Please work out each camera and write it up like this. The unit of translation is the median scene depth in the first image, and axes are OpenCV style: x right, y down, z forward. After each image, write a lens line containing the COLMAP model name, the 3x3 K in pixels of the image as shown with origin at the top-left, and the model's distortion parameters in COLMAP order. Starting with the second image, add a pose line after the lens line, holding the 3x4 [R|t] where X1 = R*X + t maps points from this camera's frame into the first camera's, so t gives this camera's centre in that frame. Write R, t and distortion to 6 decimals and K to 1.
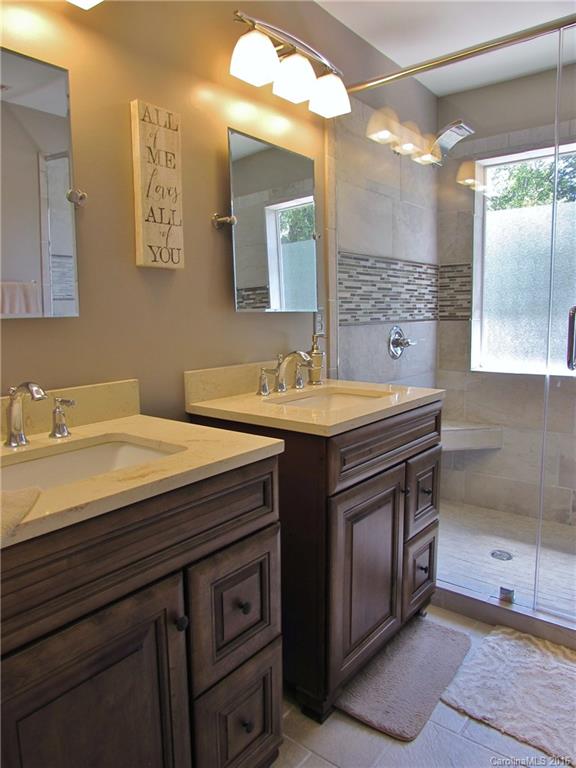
lens RADIAL K [[532.9, 0, 282.5], [0, 532.9, 385.3], [0, 0, 1]] dist [-0.052329, 0.013167]
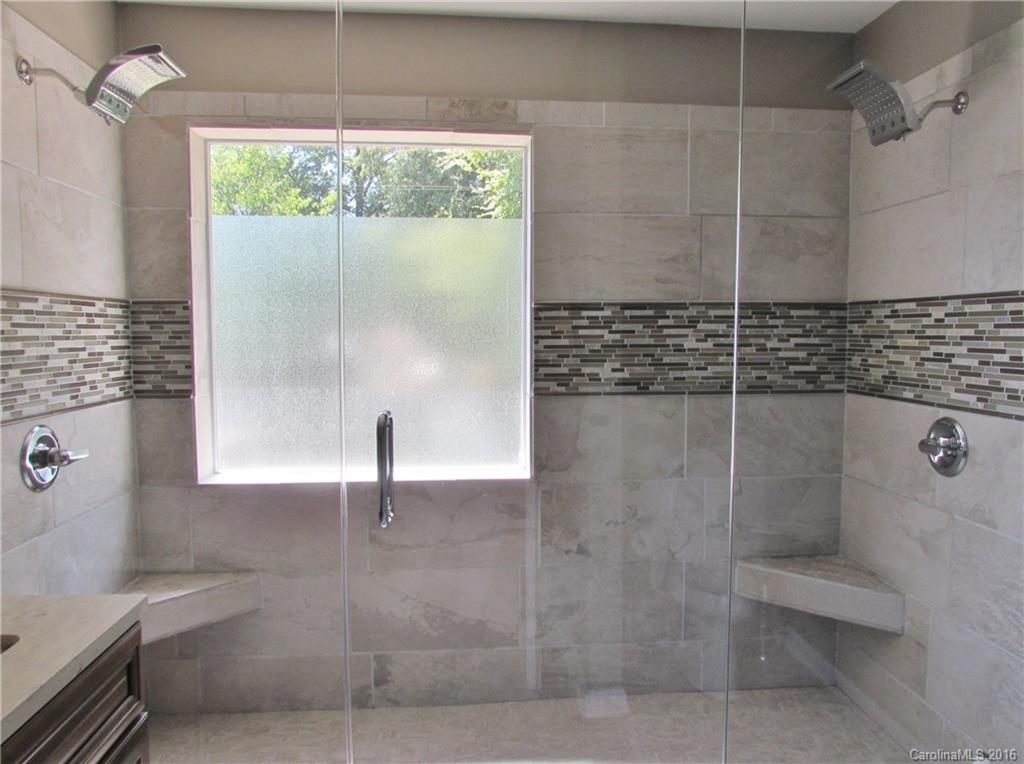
lens RADIAL K [[710.6, 0, 513.0], [0, 710.6, 383.9], [0, 0, 1]] dist [-0.052329, 0.013167]
pose [[0.722459, -0.030164, 0.690755, 0.078712], [0.076598, 0.996390, -0.036603, -0.083873], [-0.687157, 0.079354, 0.722162, 0.205063]]
